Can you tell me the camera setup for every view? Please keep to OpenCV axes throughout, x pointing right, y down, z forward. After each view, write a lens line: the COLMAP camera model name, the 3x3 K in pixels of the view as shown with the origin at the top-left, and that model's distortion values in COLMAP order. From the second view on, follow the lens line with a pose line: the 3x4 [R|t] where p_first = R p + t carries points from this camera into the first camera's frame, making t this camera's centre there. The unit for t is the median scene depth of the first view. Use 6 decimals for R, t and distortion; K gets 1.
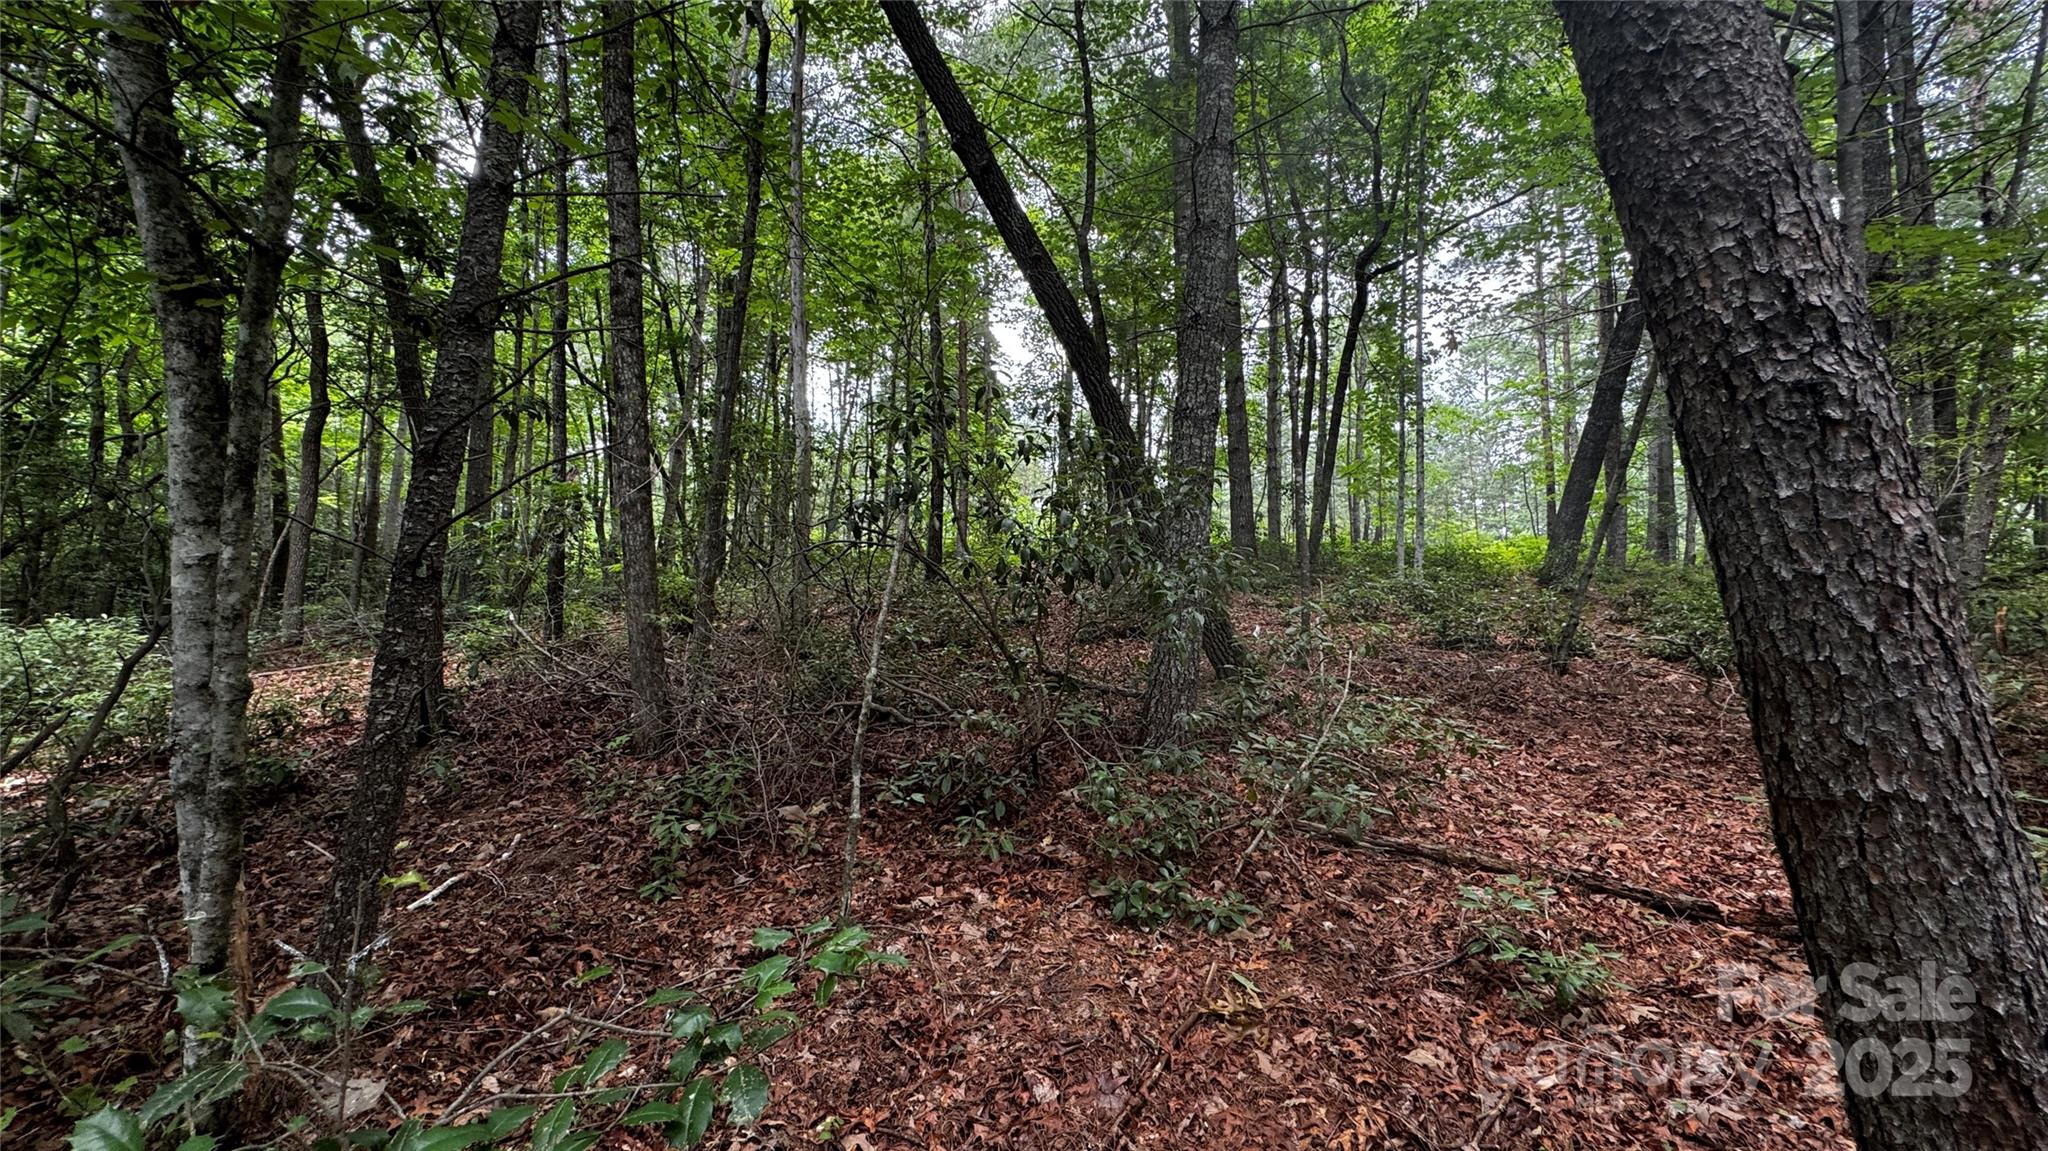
lens RADIAL K [[817.8, 0, 1025.8], [0, 817.8, 575.8], [0, 0, 1]] dist [-0.003014, 0.000885]
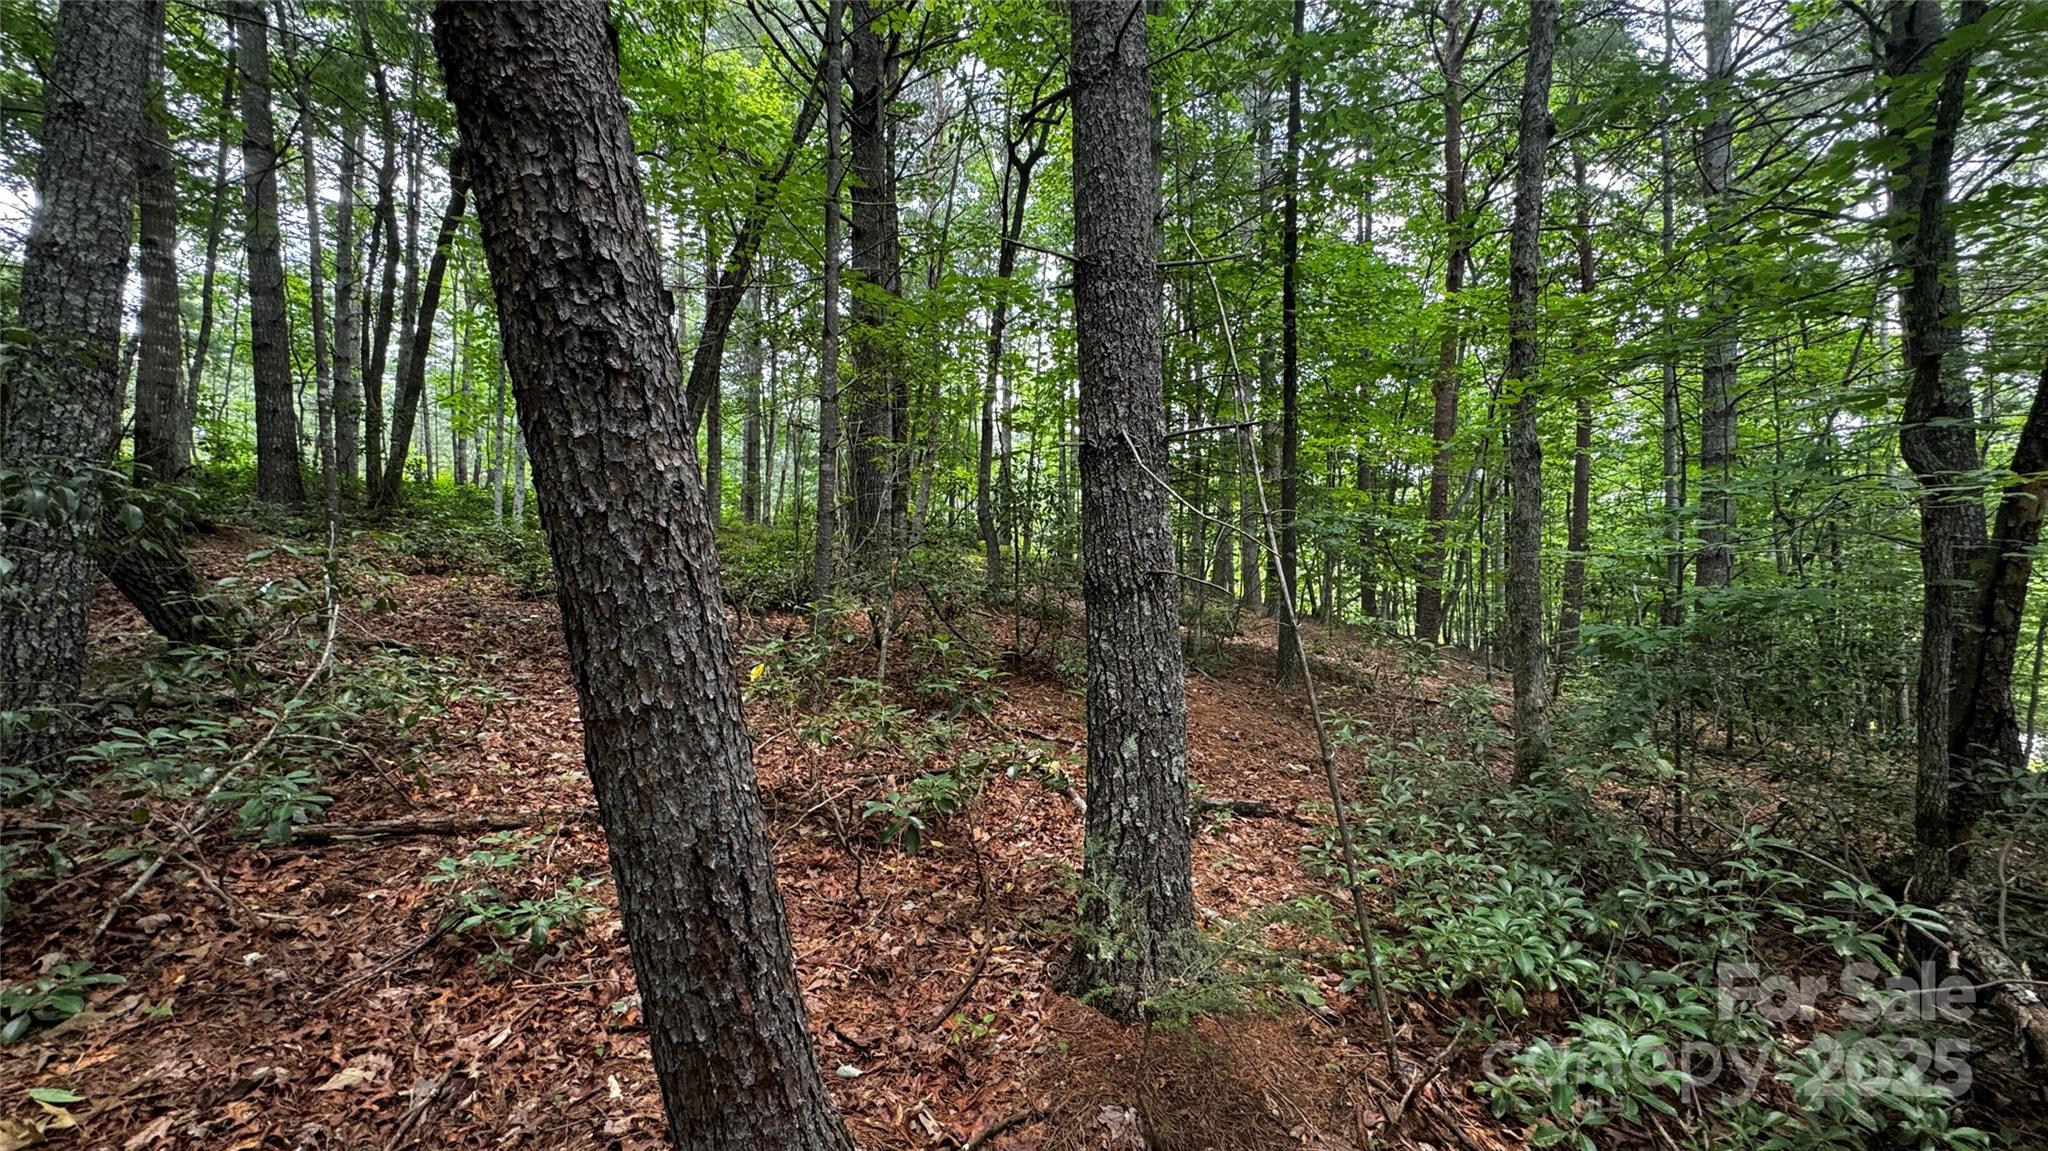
lens RADIAL K [[817.8, 0, 1028.1], [0, 817.8, 574.2], [0, 0, 1]] dist [-0.003014, 0.000885]
pose [[0.551805, -0.007660, 0.833938, 0.367549], [-0.039613, 0.998588, 0.035383, 0.018972], [-0.833032, -0.052560, 0.550722, -0.062179]]
